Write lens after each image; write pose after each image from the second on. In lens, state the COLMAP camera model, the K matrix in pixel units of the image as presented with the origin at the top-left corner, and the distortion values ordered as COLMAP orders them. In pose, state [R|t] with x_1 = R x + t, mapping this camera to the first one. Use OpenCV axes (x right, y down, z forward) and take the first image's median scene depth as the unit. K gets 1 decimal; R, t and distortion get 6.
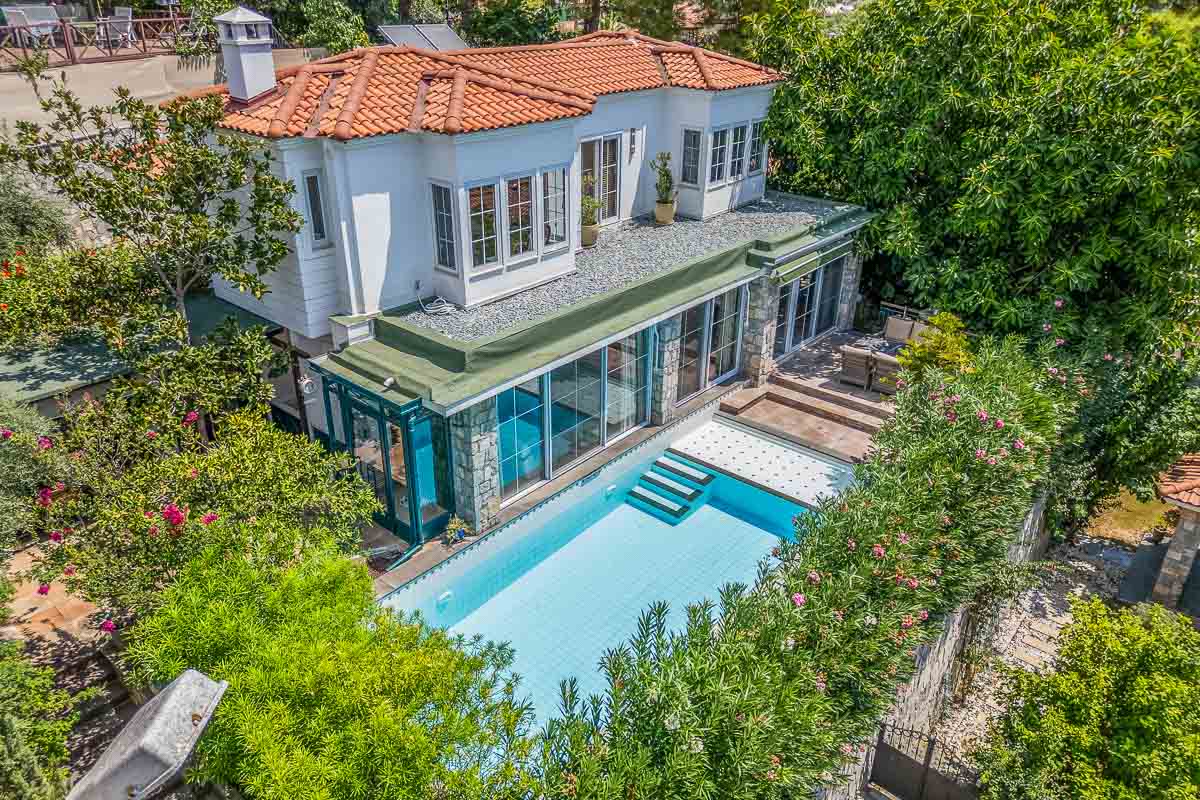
lens RADIAL K [[836.2, 0, 597.6], [0, 836.2, 413.2], [0, 0, 1]] dist [0.023264, -0.024963]
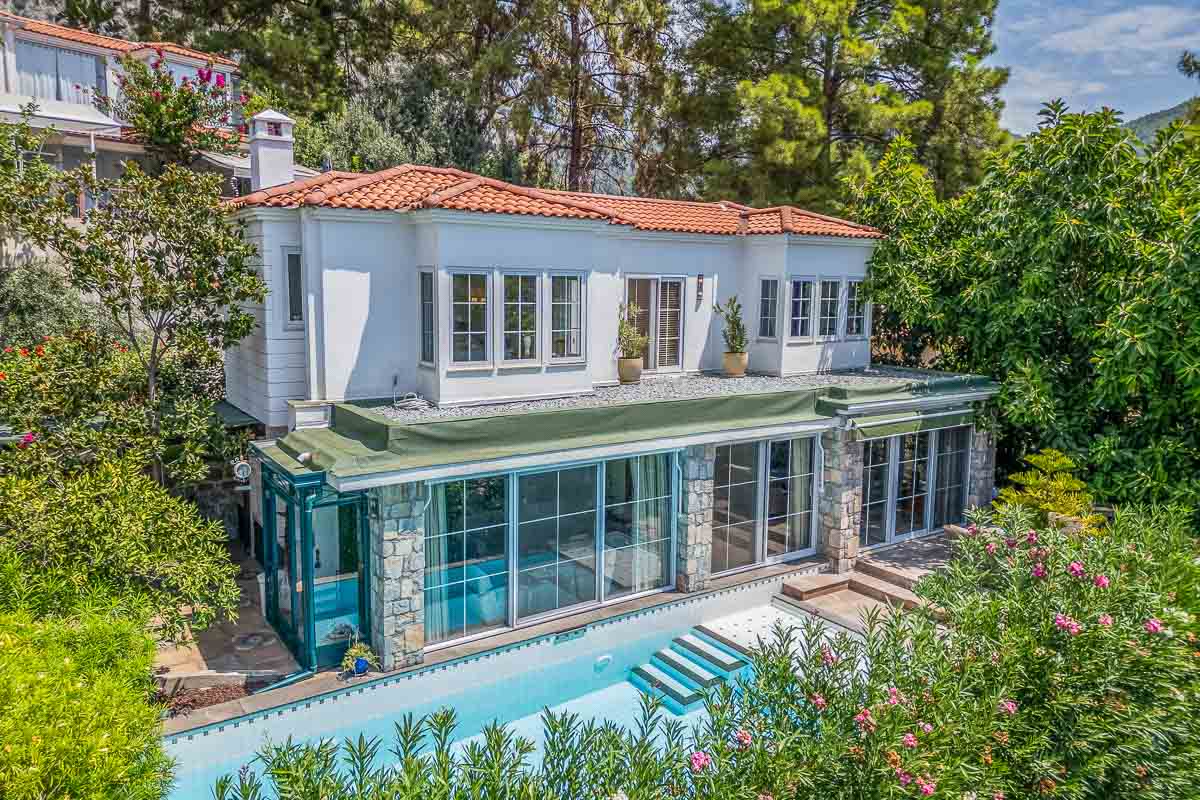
lens RADIAL K [[836.2, 0, 597.7], [0, 836.2, 397.1], [0, 0, 1]] dist [0.023264, -0.024963]
pose [[0.966944, 0.038247, -0.252105, 0.177919], [-0.120665, 0.939614, -0.320259, 0.100221], [0.224632, 0.340092, 0.913169, 0.187435]]
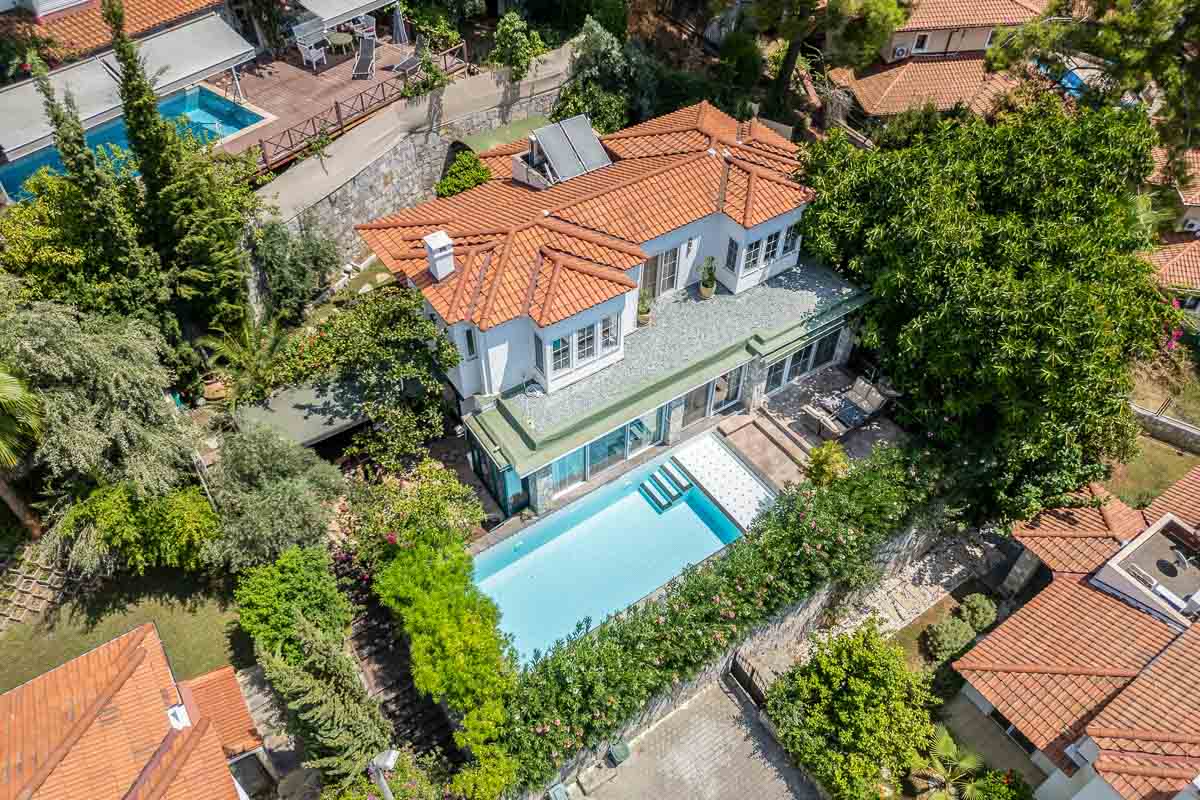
lens RADIAL K [[836.2, 0, 595.3], [0, 836.2, 392.4], [0, 0, 1]] dist [0.023264, -0.024963]
pose [[0.966075, 0.184971, -0.180237, 0.202520], [-0.118933, 0.938112, 0.325271, -0.565665], [0.229248, -0.292800, 0.928285, -0.482217]]
